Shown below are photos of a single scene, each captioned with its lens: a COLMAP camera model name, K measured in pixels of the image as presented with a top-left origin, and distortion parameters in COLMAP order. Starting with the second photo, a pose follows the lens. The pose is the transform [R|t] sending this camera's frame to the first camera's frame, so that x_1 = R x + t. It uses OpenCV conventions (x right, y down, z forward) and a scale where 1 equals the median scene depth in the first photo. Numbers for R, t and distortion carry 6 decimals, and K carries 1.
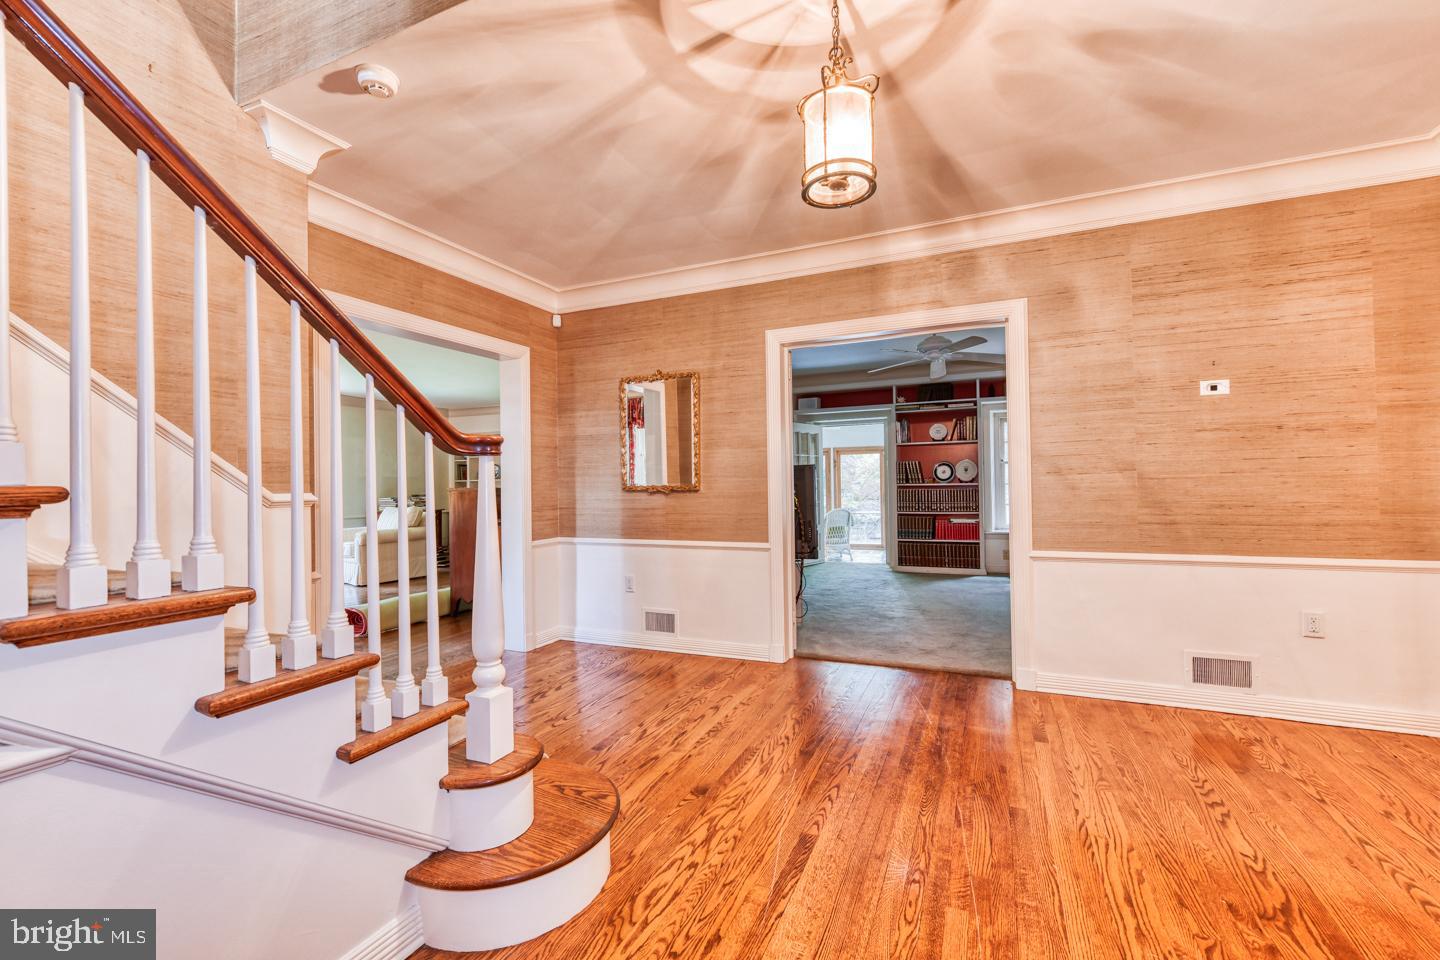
lens RADIAL K [[598.8, 0, 727.4], [0, 598.8, 476.5], [0, 0, 1]] dist [-0.004148, -0.001556]
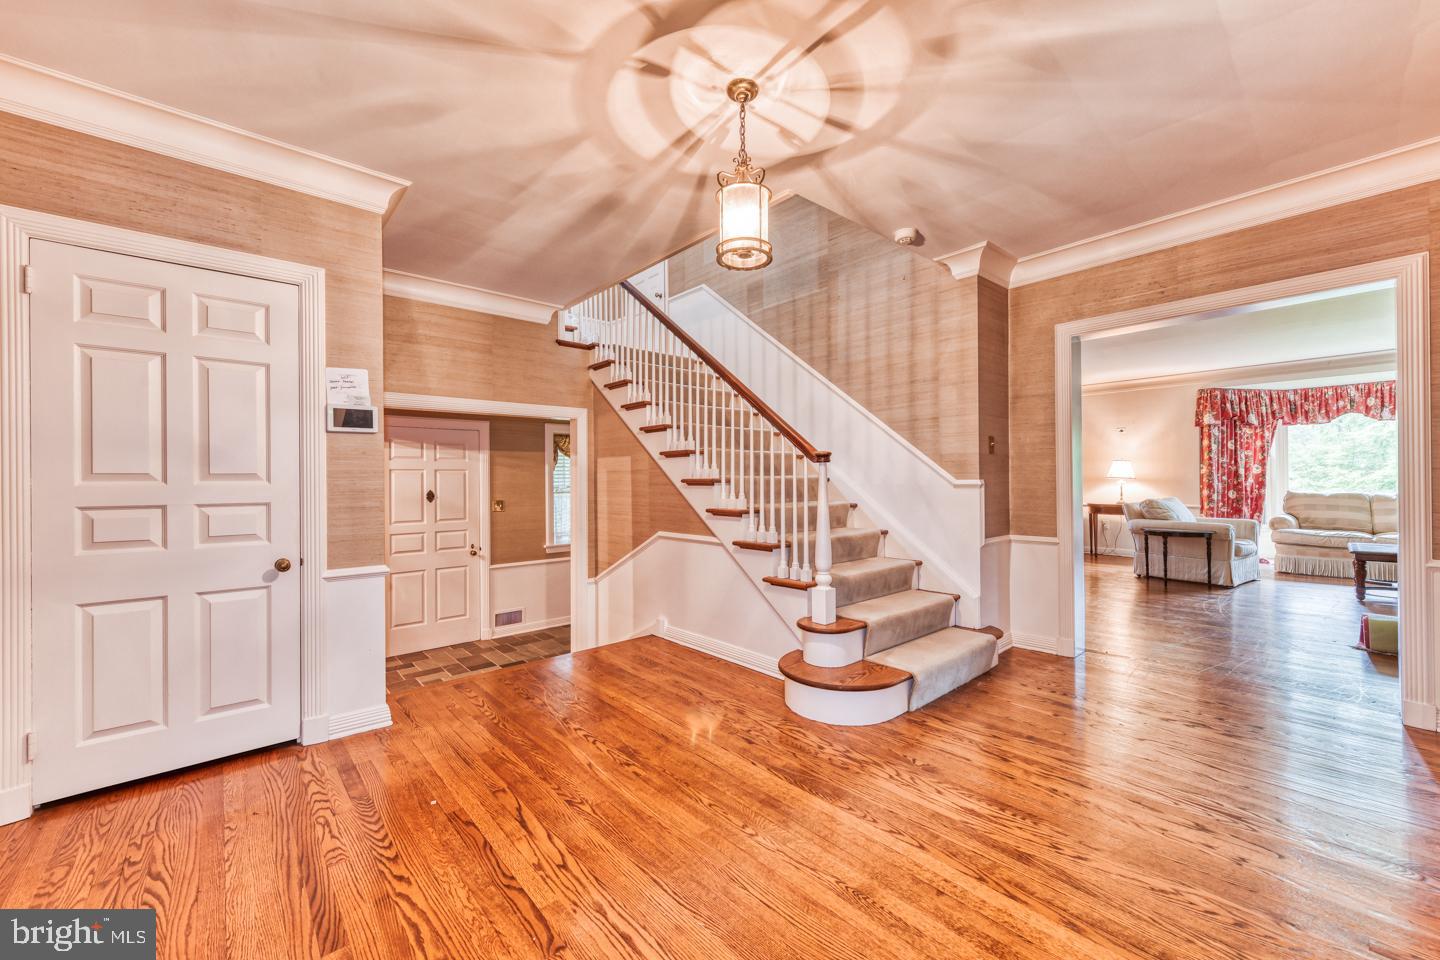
lens RADIAL K [[569.8, 0, 721.5], [0, 569.8, 481.4], [0, 0, 1]] dist [0.000328, 0.000069]
pose [[-0.420510, 0.022238, -0.907015, 1.122961], [0.028359, 0.999533, 0.011359, -0.005706], [0.906845, -0.020946, -0.420944, 1.219469]]
